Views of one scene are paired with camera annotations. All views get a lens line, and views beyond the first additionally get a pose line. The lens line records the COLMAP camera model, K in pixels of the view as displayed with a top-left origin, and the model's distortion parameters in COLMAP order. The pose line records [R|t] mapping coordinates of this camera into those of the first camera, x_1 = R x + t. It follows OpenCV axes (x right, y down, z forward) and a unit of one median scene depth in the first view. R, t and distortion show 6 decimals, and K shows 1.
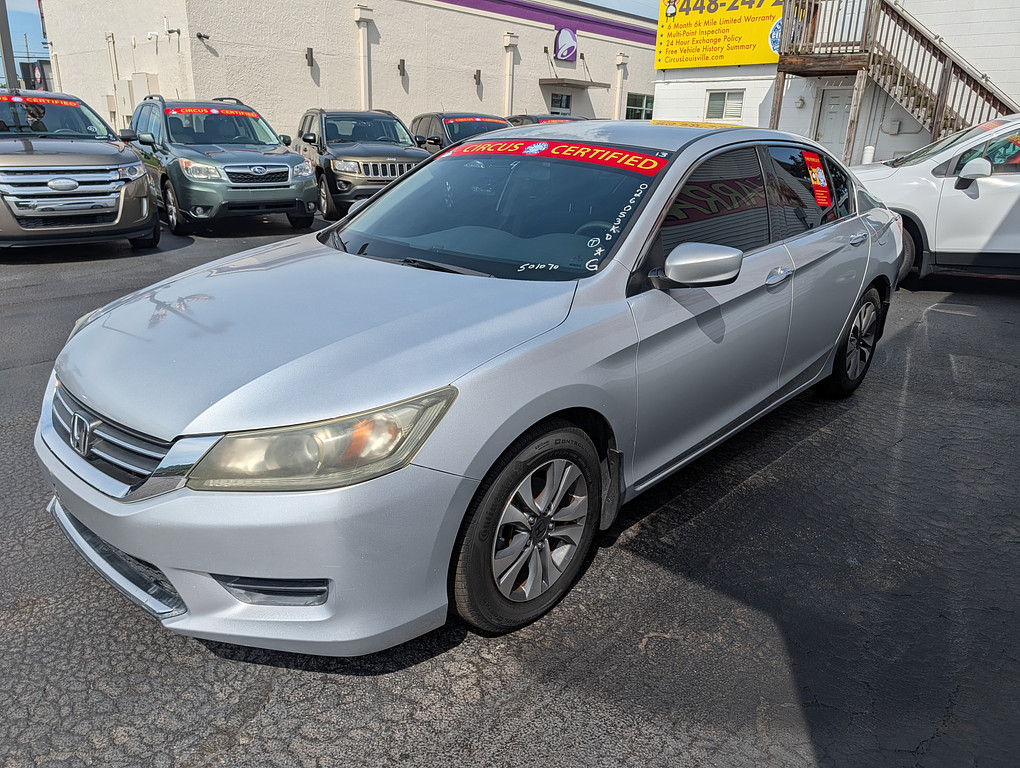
lens RADIAL K [[726.2, 0, 513.7], [0, 726.2, 390.8], [0, 0, 1]] dist [0.019650, -0.028260]
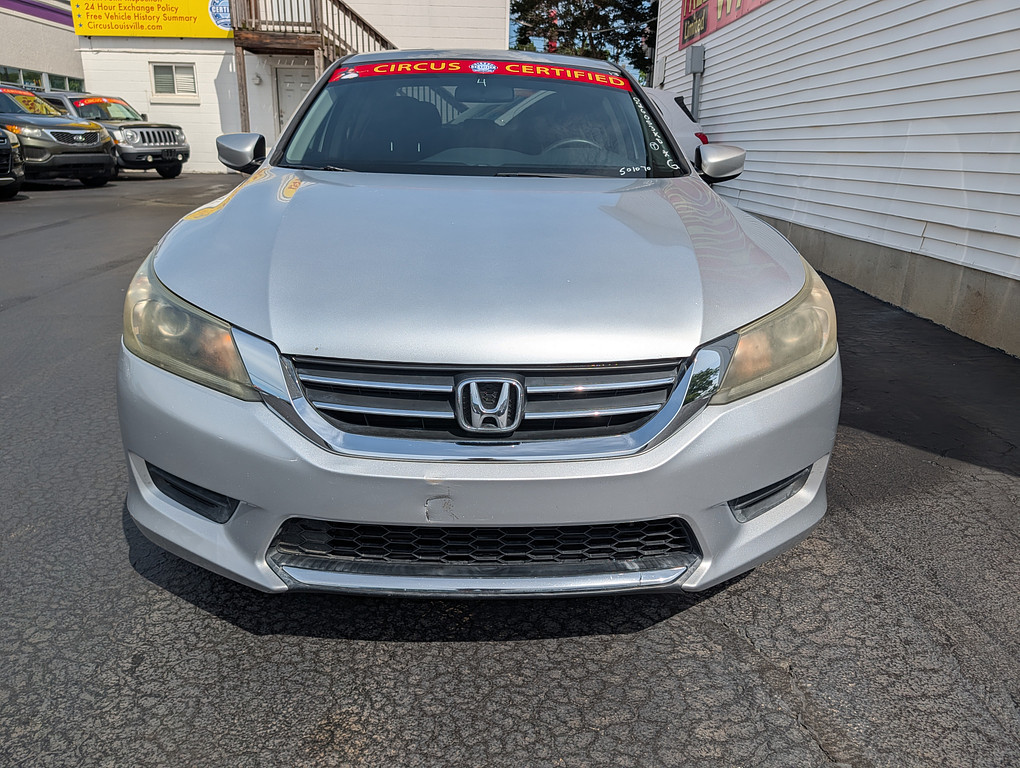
lens RADIAL K [[726.2, 0, 507.6], [0, 726.2, 377.7], [0, 0, 1]] dist [0.019650, -0.028260]
pose [[0.715401, -0.225635, 0.661279, -0.128886], [0.227012, 0.970138, 0.085429, -0.002327], [-0.660808, 0.089002, 0.745259, 0.059231]]
